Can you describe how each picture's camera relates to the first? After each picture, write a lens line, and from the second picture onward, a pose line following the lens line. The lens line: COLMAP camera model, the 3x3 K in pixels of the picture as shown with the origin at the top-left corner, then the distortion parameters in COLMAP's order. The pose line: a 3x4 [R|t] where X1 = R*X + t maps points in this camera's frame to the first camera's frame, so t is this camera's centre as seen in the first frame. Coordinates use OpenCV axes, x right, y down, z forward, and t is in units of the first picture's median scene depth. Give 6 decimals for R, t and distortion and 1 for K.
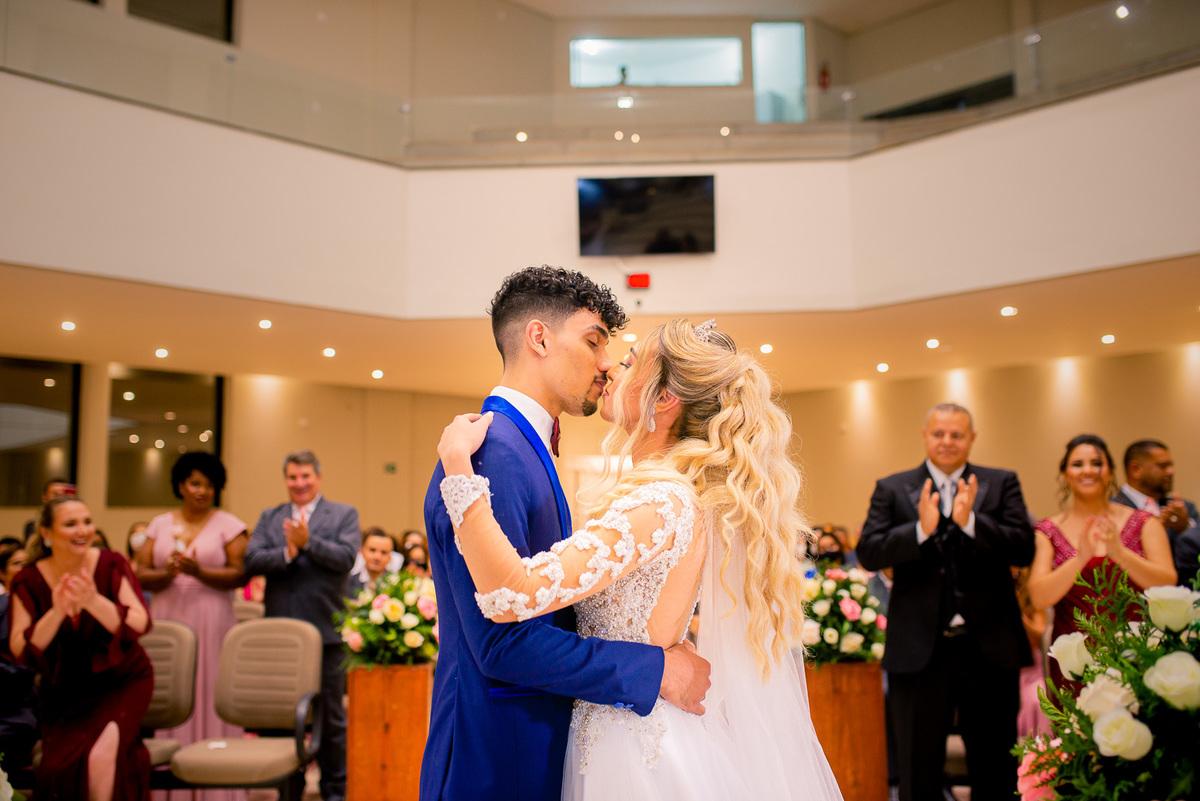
lens RADIAL K [[1167.2, 0, 596.5], [0, 1167.2, 403.8], [0, 0, 1]] dist [-0.032323, 0.017630]
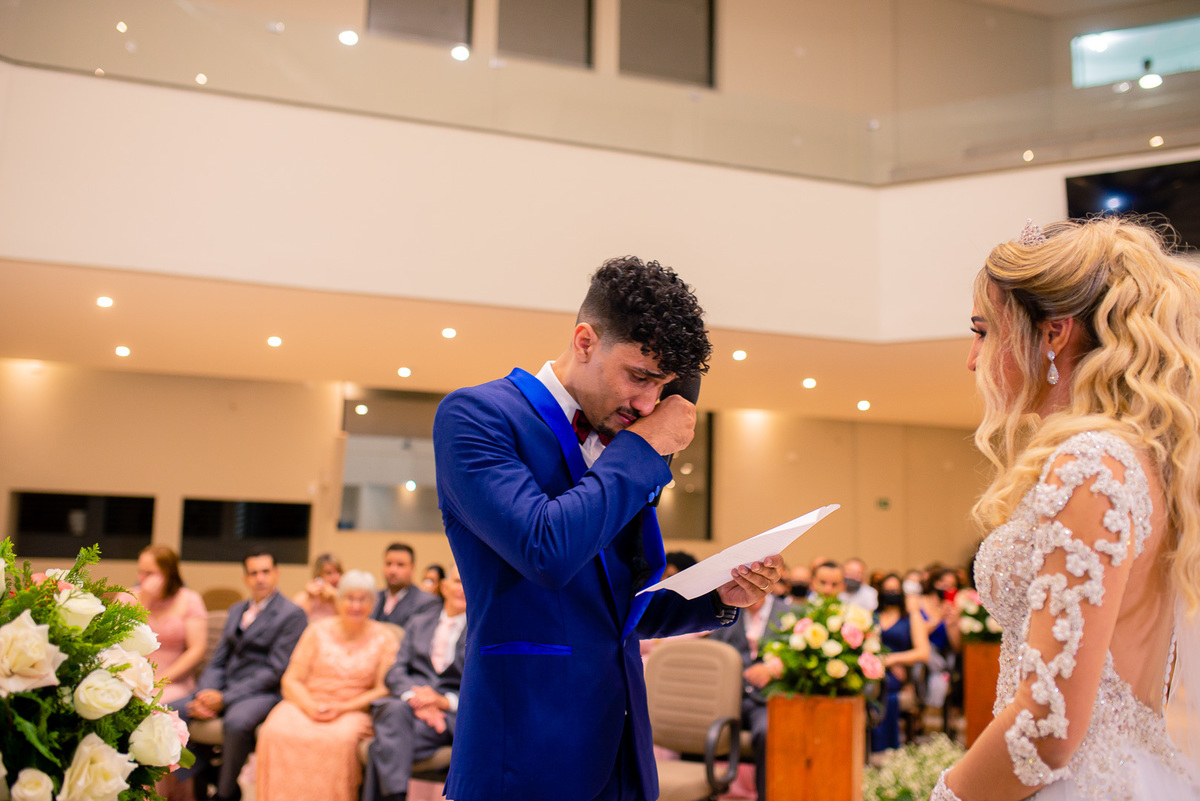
lens RADIAL K [[1167.2, 0, 596.5], [0, 1167.2, 403.8], [0, 0, 1]] dist [-0.032323, 0.017630]
pose [[0.904390, -0.032055, -0.425501, 0.068539], [0.016187, 0.999034, -0.040859, 0.027581], [0.426399, 0.030065, 0.904035, 0.082272]]
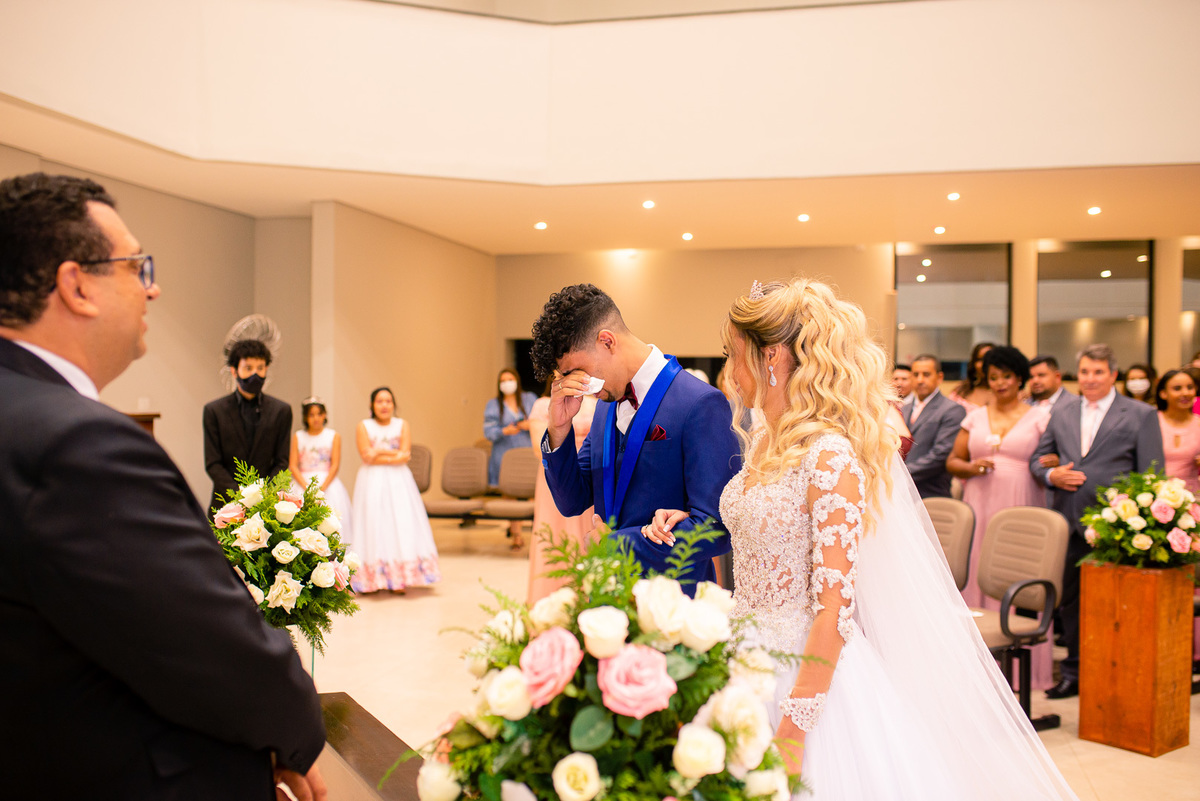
lens RADIAL K [[1133.4, 0, 602.2], [0, 1133.4, 296.2], [0, 0, 1]] dist [-0.001466, 0.002362]
pose [[0.554202, -0.053254, -0.830677, 0.396821], [0.071789, 0.997291, -0.016040, -0.023284], [0.829281, -0.050744, 0.556523, 0.094027]]
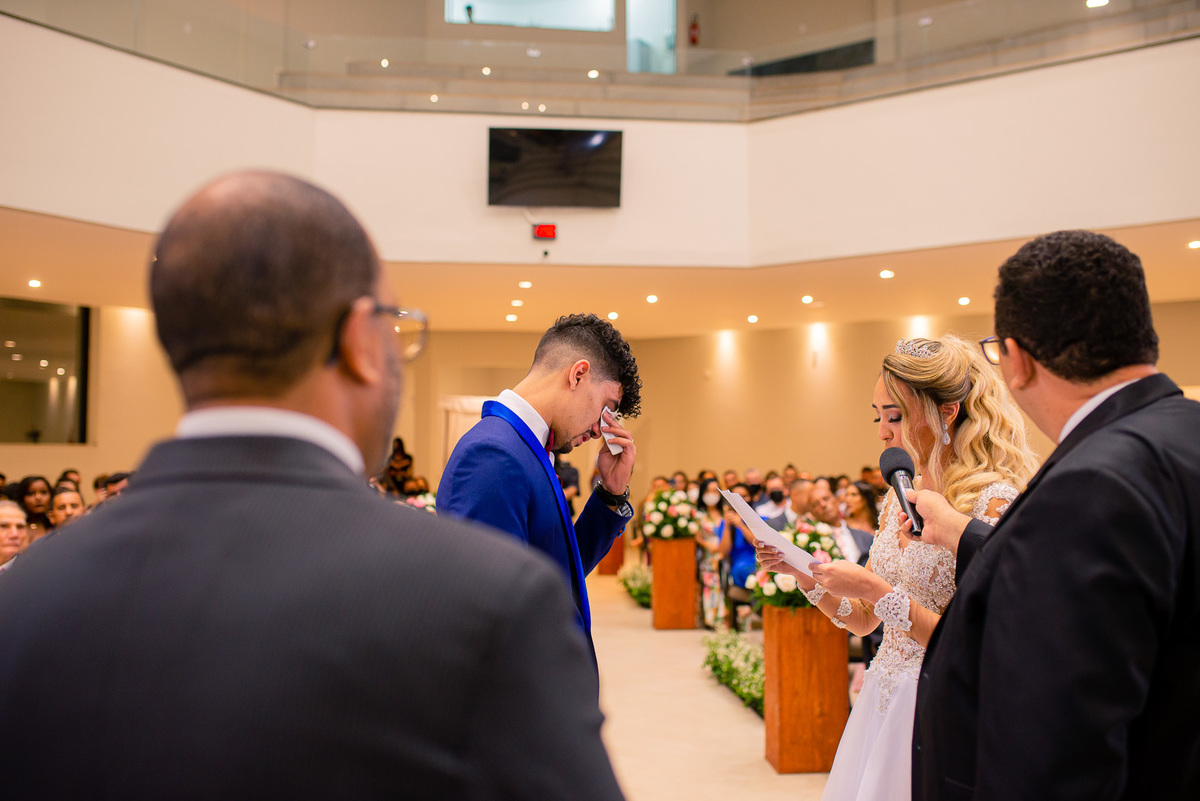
lens RADIAL K [[1167.2, 0, 596.5], [0, 1167.2, 403.8], [0, 0, 1]] dist [-0.032323, 0.017630]
pose [[0.987089, 0.019528, 0.158978, -0.169757], [-0.028669, 0.998052, 0.055411, -0.026613], [-0.157586, -0.059254, 0.985726, -0.051419]]
